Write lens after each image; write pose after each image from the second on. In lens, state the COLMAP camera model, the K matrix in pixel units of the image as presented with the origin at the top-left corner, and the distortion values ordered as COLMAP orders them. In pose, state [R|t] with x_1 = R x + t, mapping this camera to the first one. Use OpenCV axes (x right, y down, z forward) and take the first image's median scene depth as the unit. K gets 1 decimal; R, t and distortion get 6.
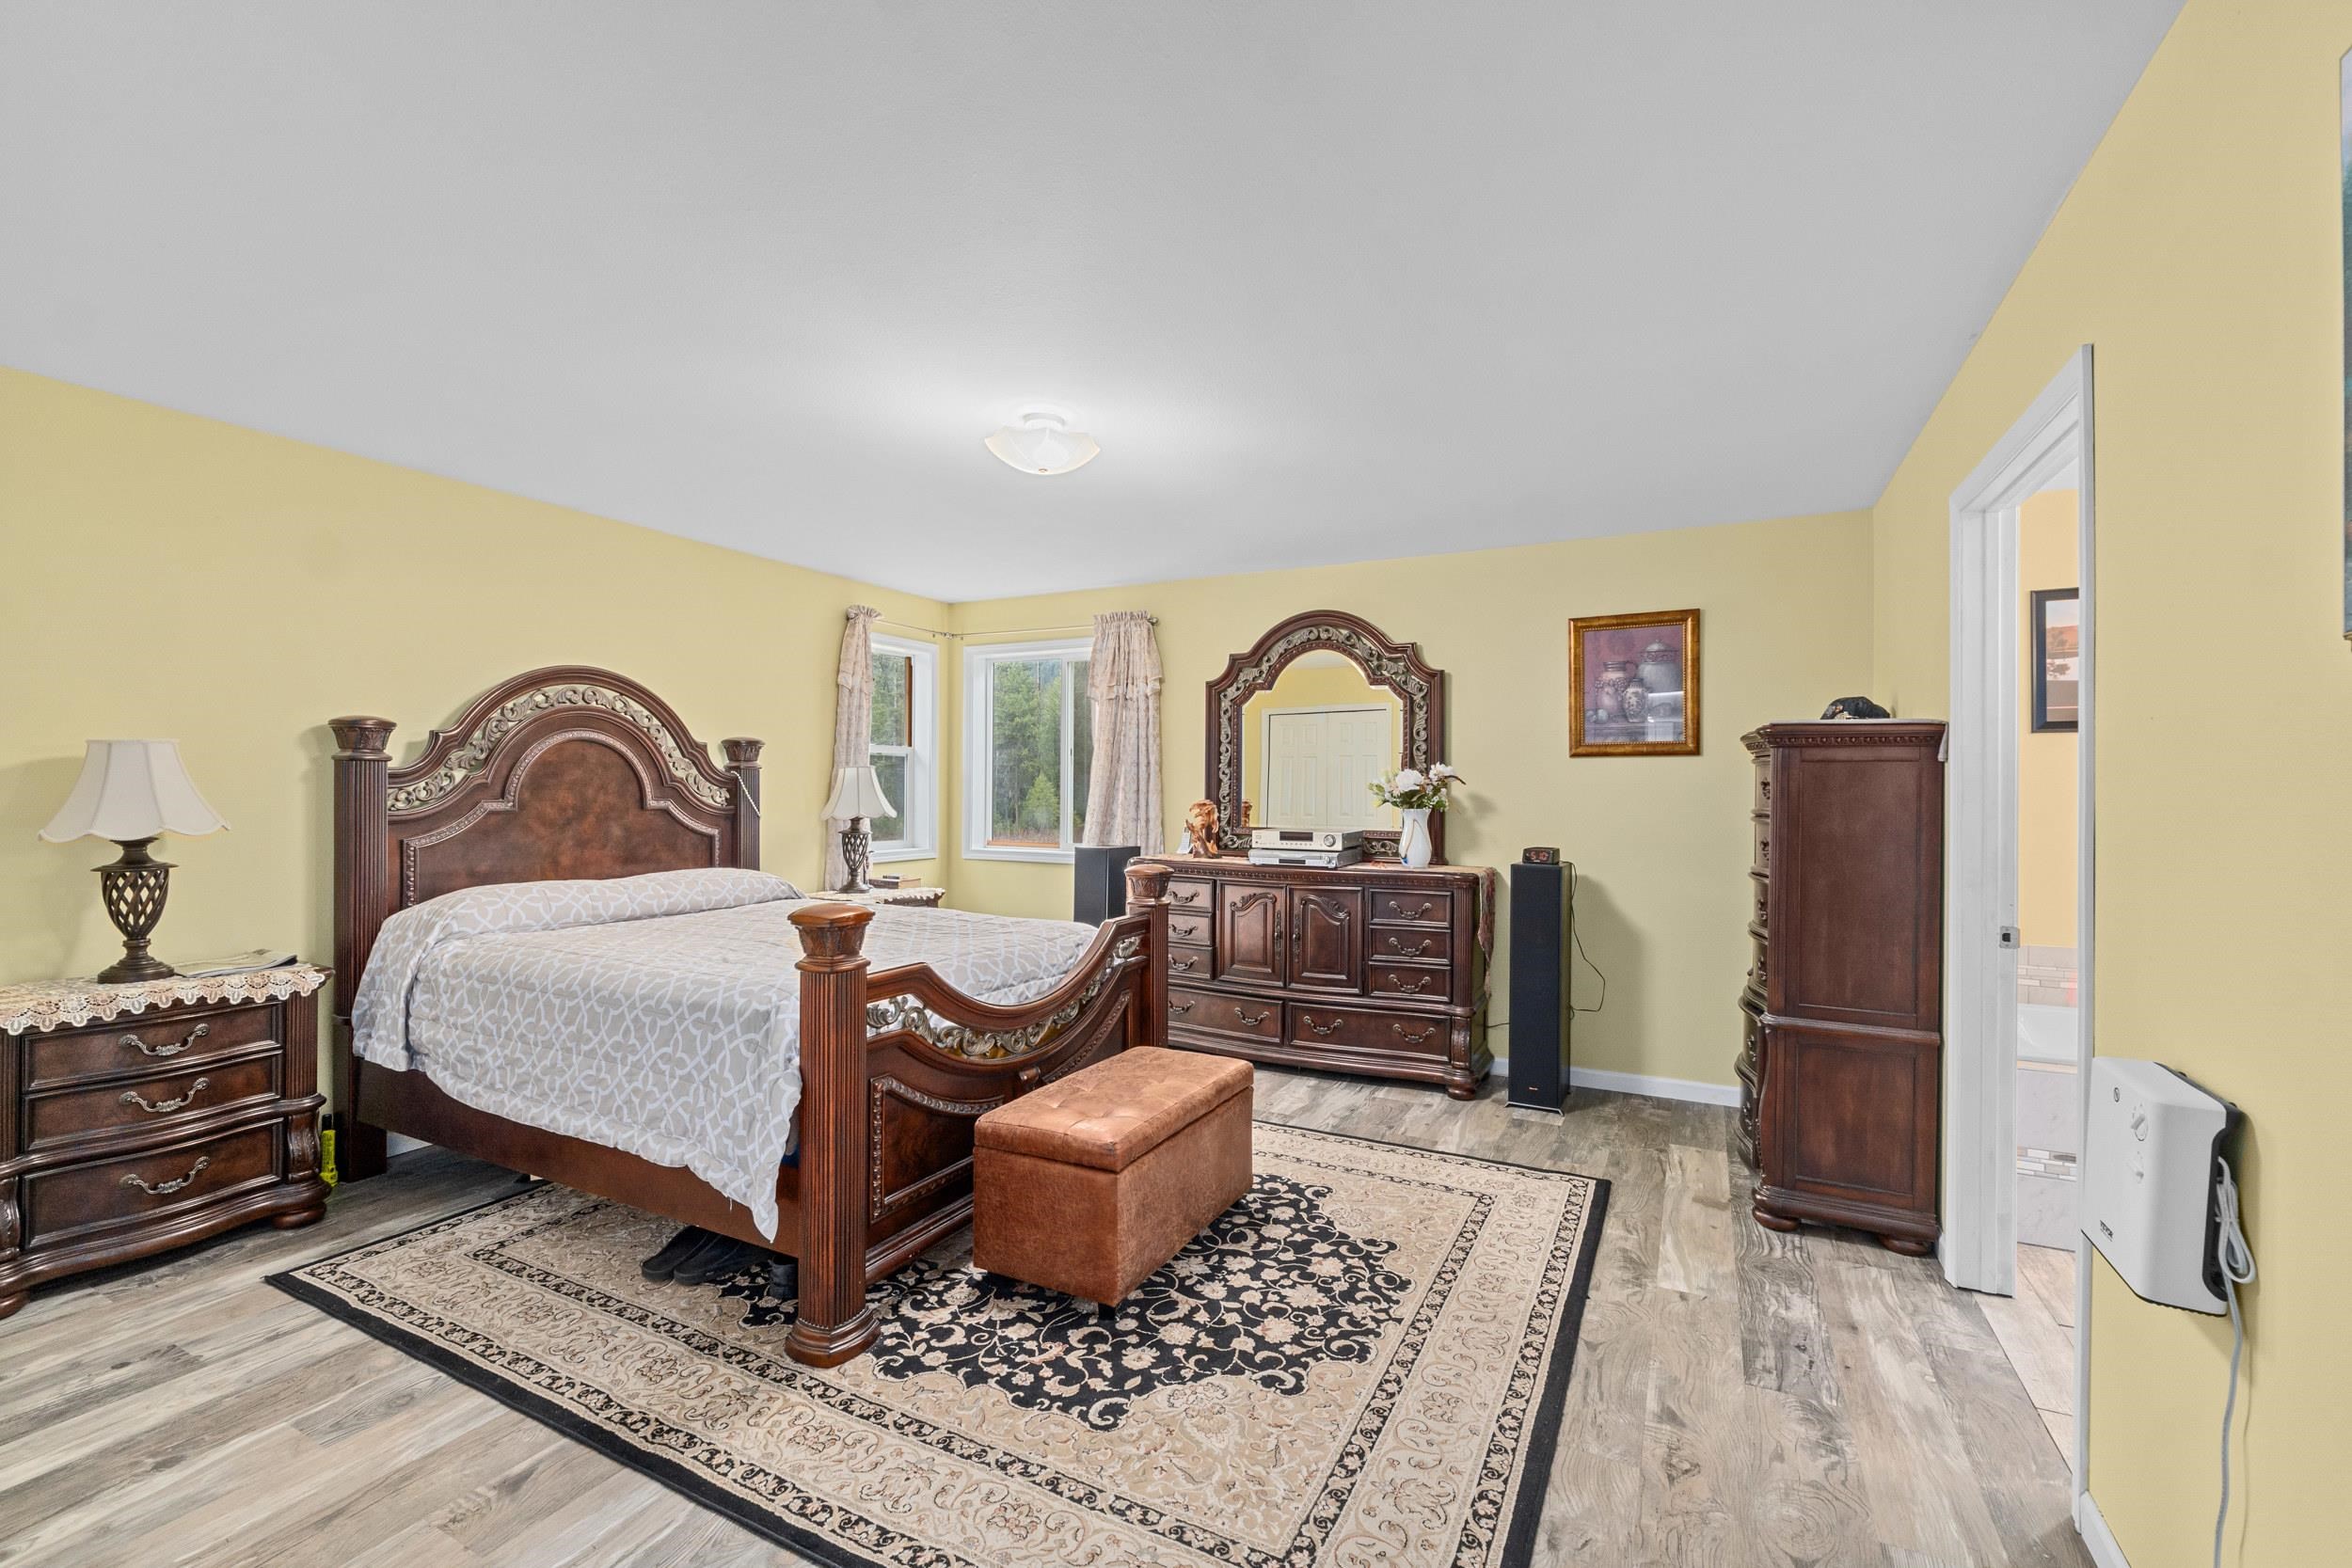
lens RADIAL K [[991.9, 0, 1183.3], [0, 991.9, 787.4], [0, 0, 1]] dist [-0.008102, -0.000439]
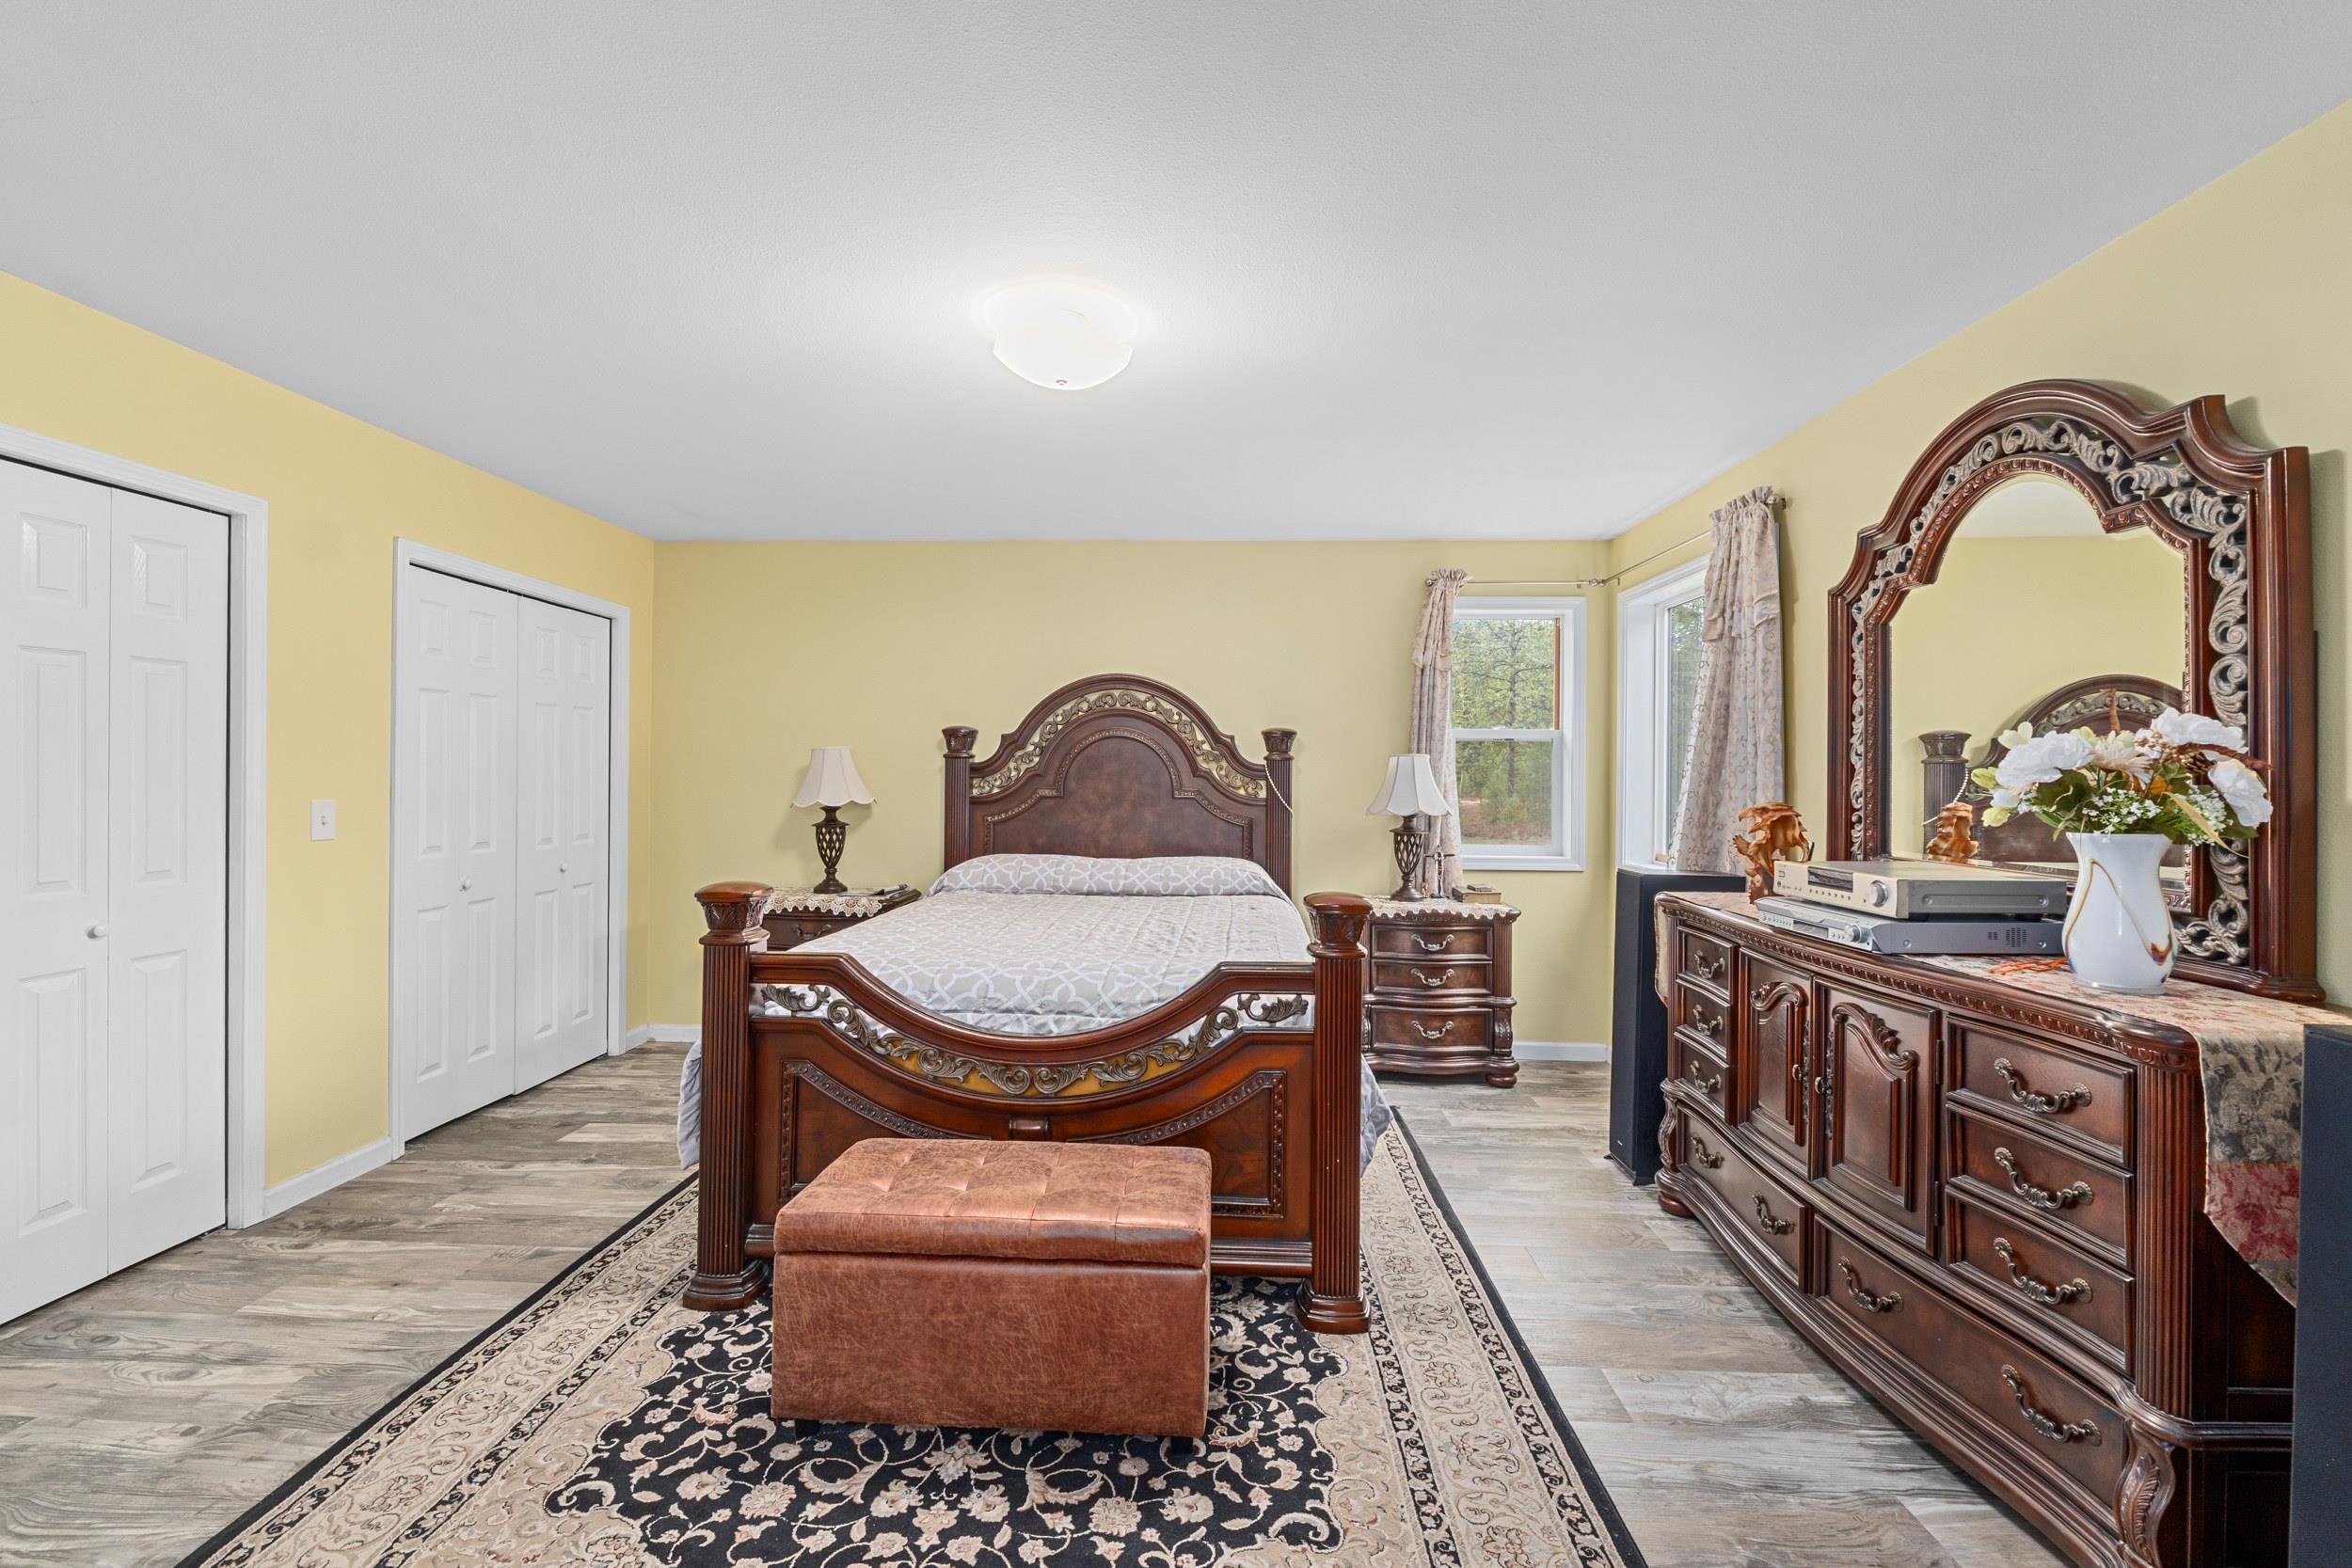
lens RADIAL K [[991.9, 0, 1169.1], [0, 991.9, 775.6], [0, 0, 1]] dist [-0.008102, -0.000439]
pose [[0.421689, -0.002696, -0.906736, 0.671776], [-0.006842, 0.999958, -0.006156, 0.005827], [0.906715, 0.008800, 0.421653, 0.803761]]
